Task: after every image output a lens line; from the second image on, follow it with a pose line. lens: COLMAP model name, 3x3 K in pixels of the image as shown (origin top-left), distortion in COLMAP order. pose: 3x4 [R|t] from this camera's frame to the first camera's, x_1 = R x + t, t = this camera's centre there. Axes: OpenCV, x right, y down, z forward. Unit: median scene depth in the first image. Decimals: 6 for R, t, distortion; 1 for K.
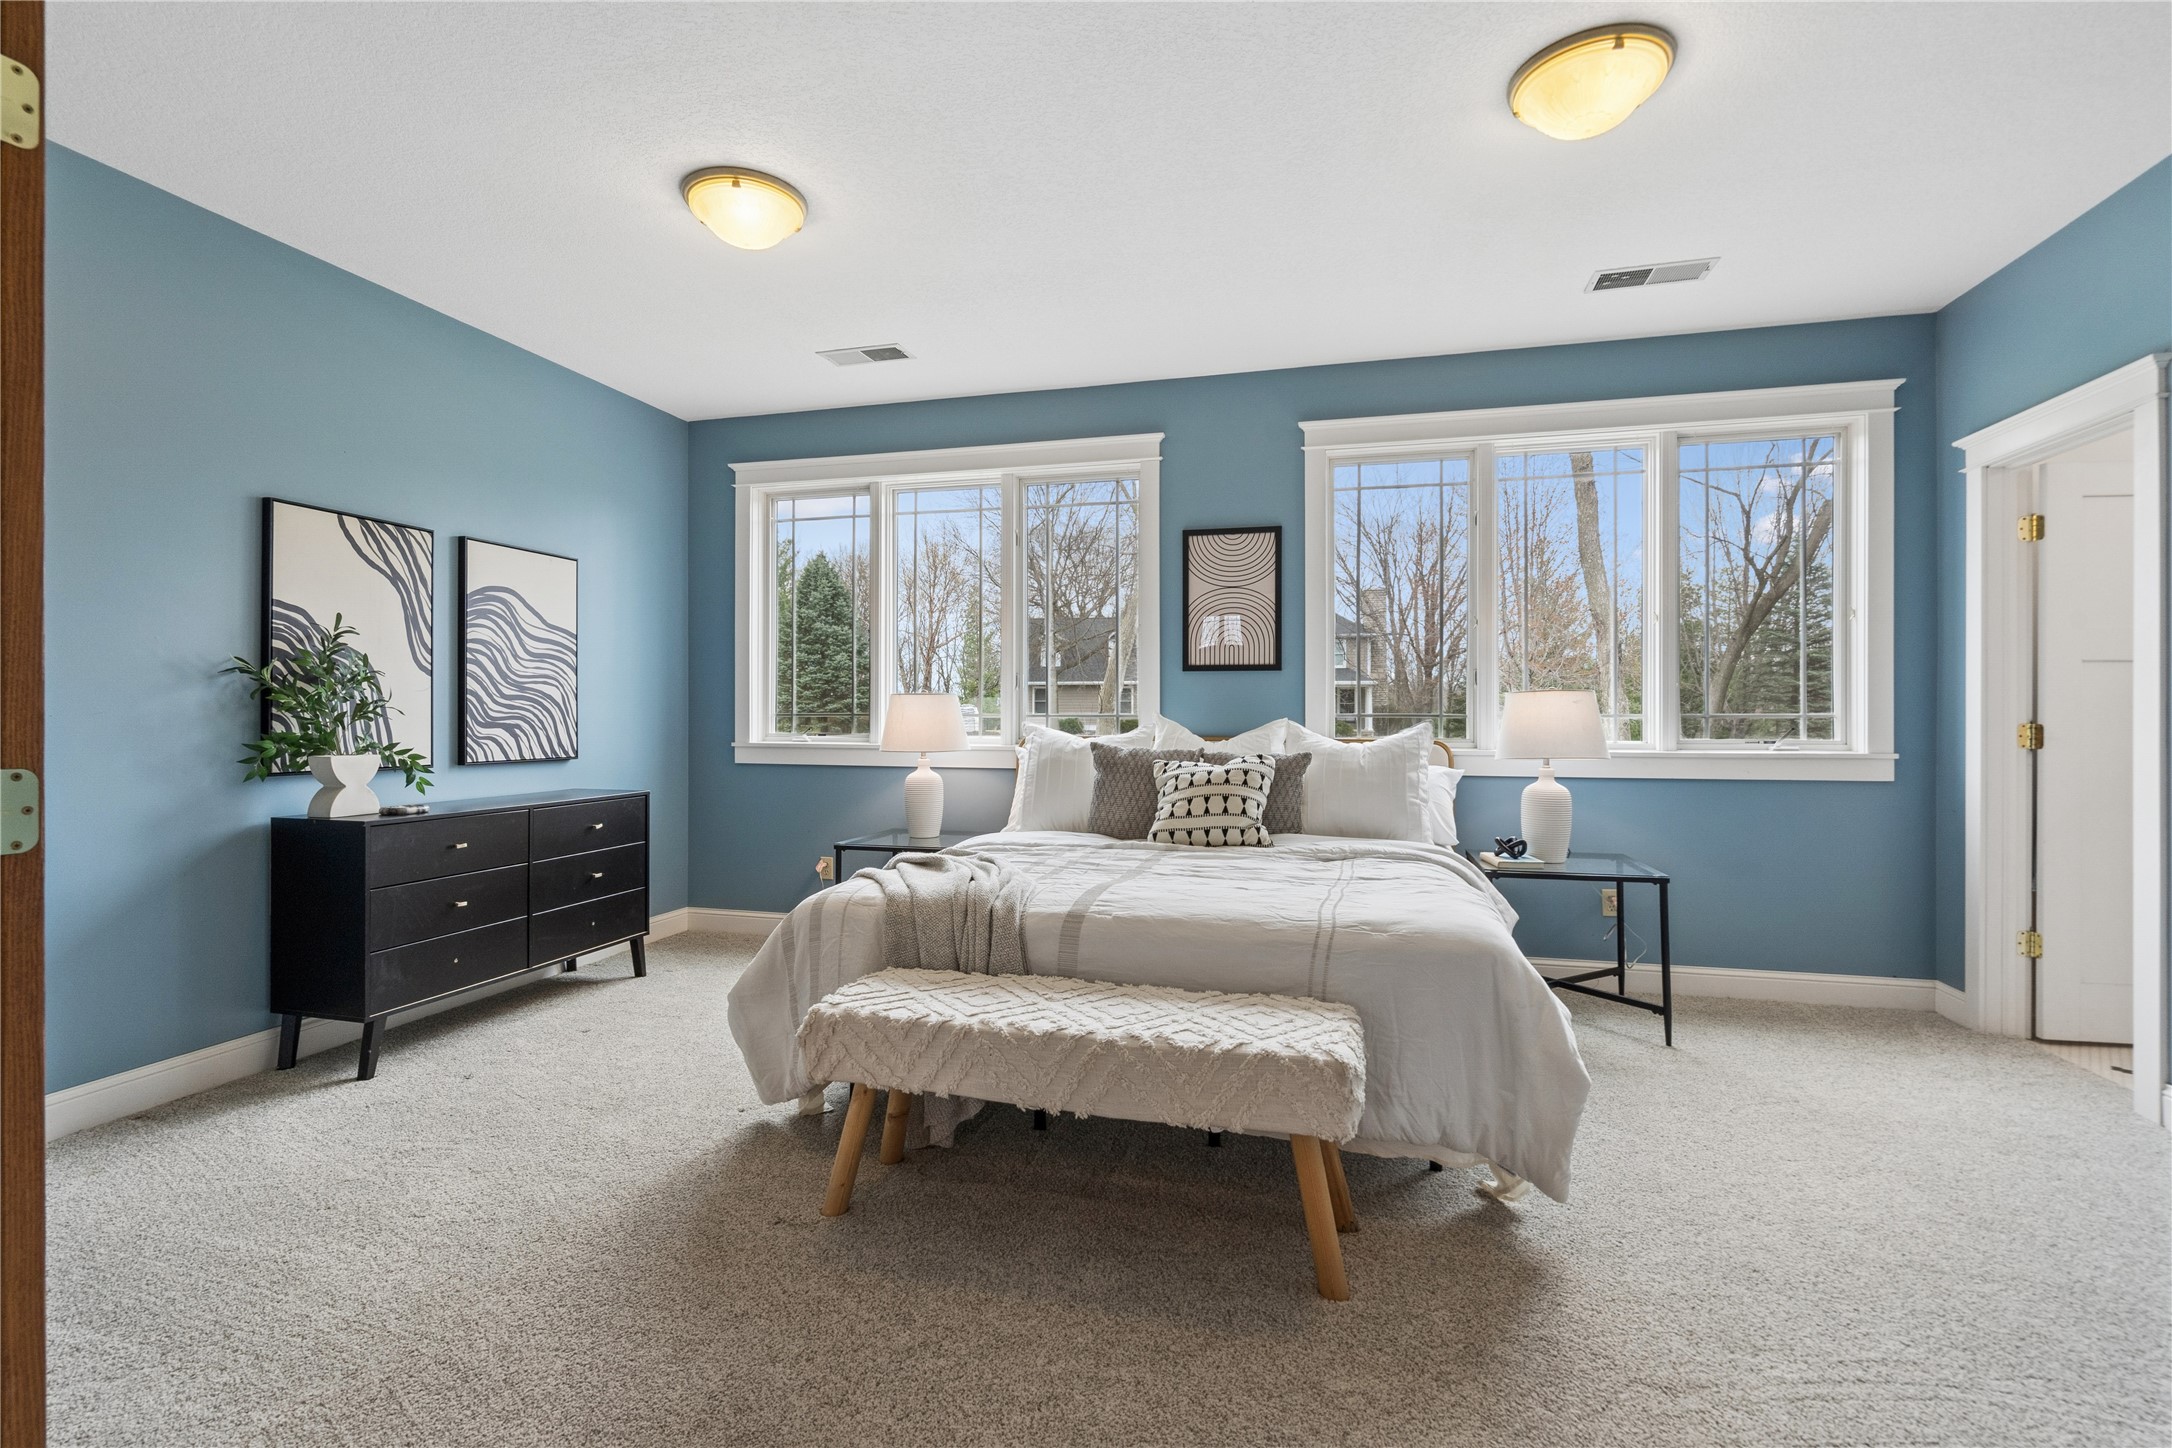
lens RADIAL K [[999.1, 0, 1084.5], [0, 999.1, 722.7], [0, 0, 1]] dist [-0.000524, 0.000643]
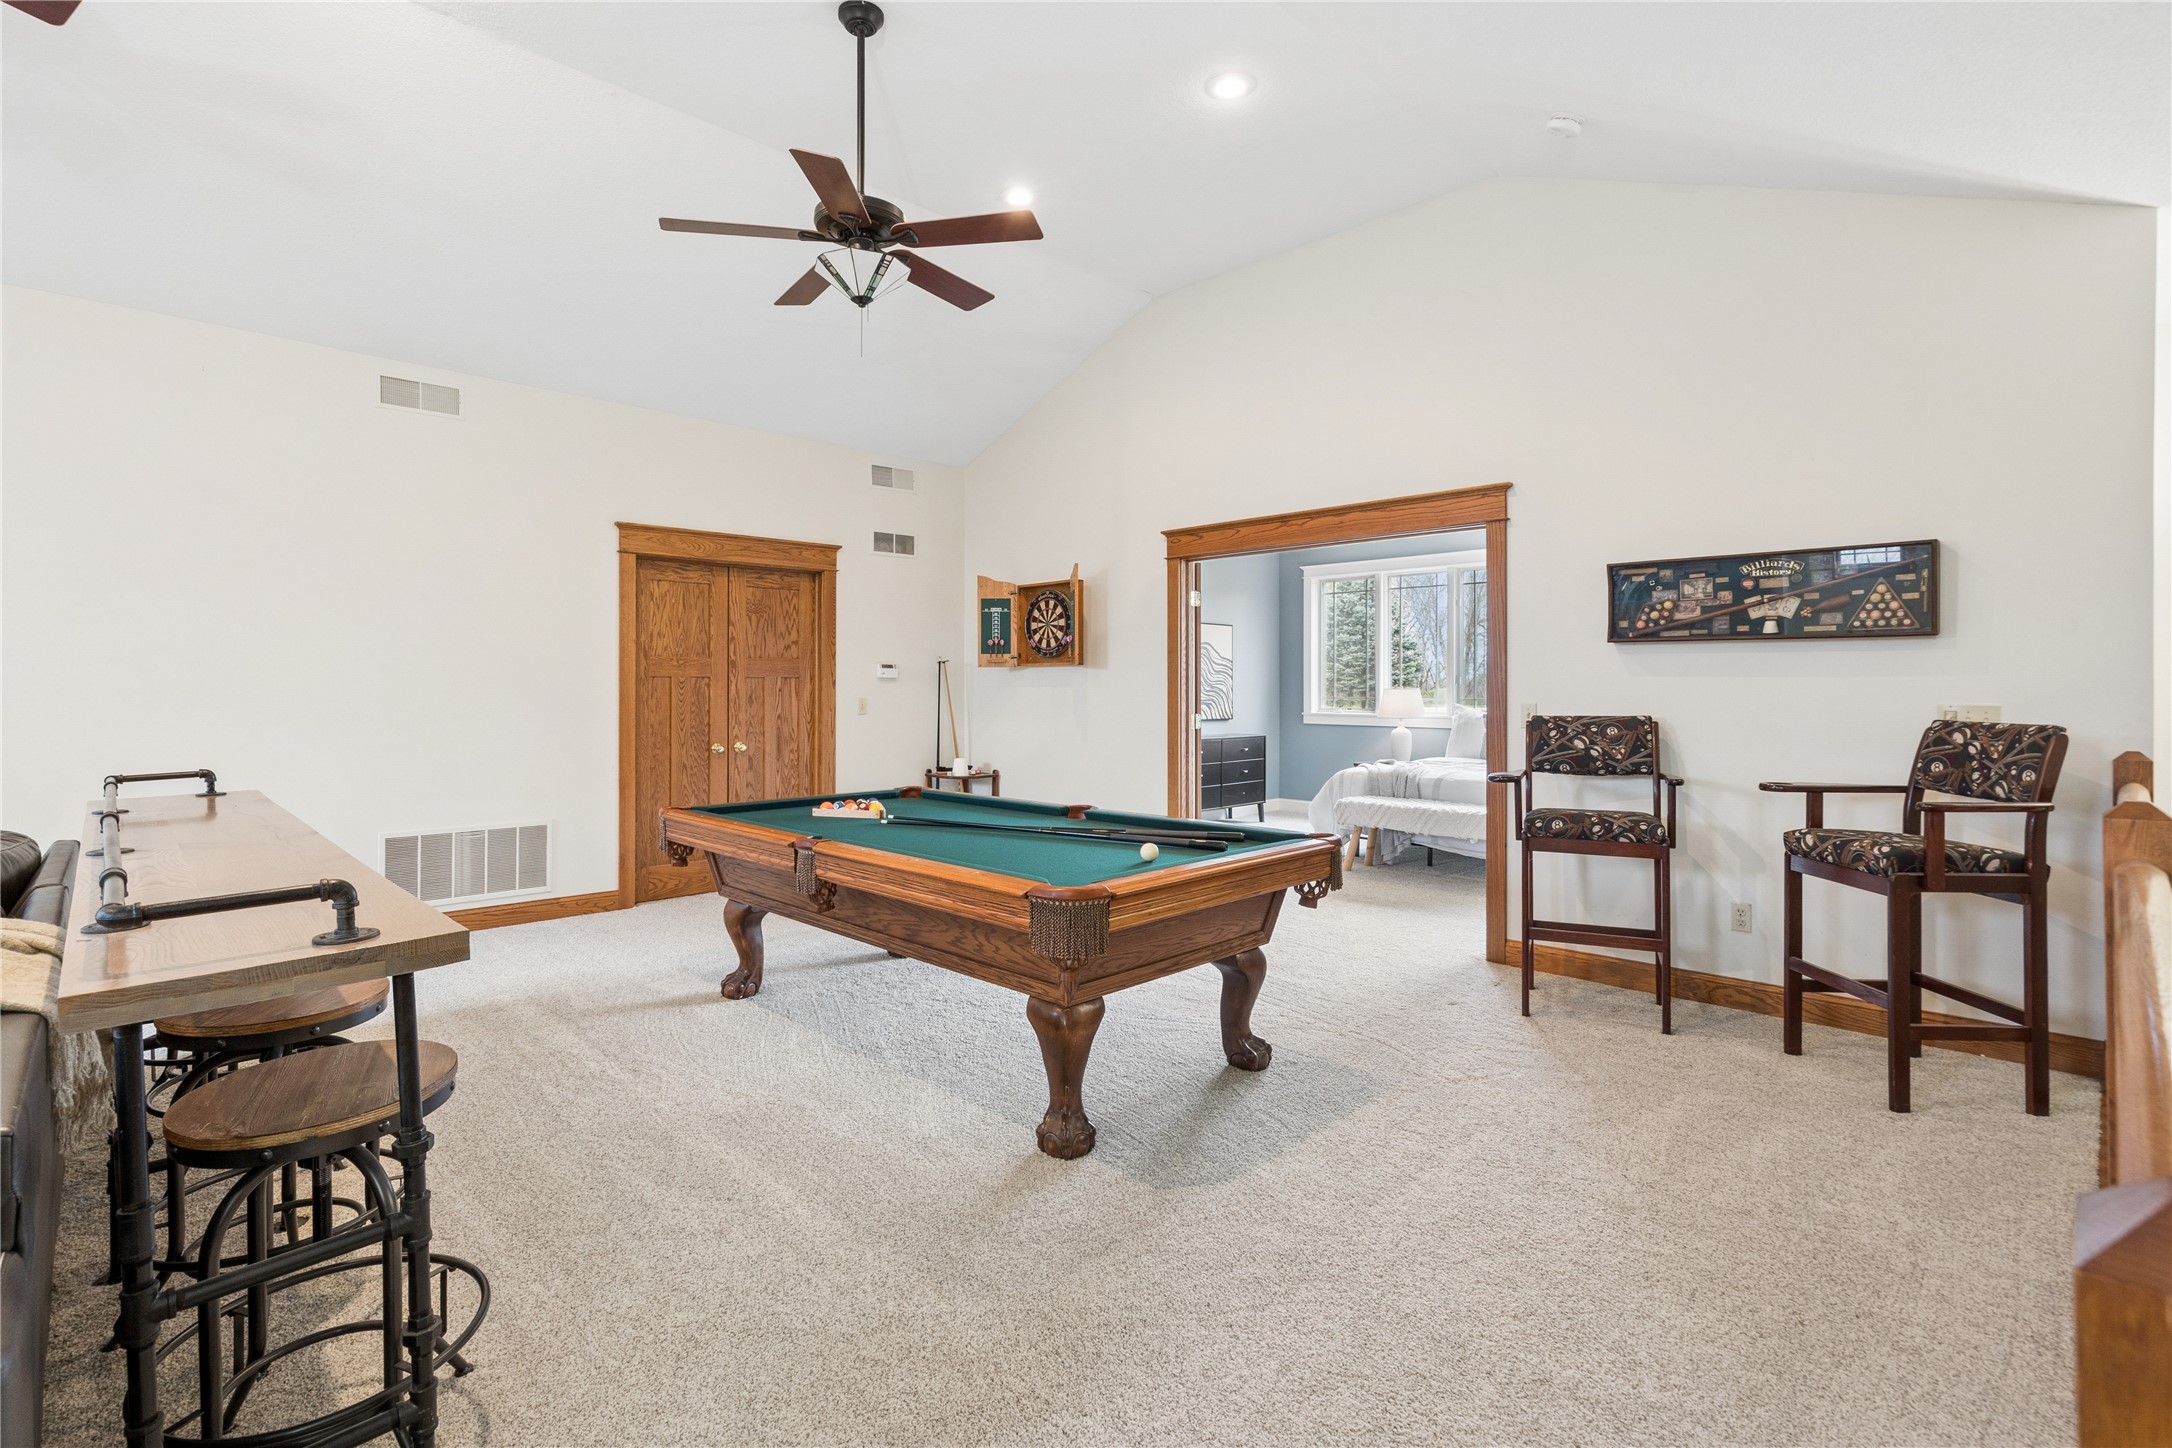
lens RADIAL K [[999.1, 0, 1084.5], [0, 999.1, 708.2], [0, 0, 1]] dist [-0.000524, 0.000643]
pose [[0.862525, 0.006495, -0.505972, 0.293596], [-0.000959, 0.999937, 0.011202, -0.011051], [0.506013, -0.009176, 0.862477, -0.989671]]
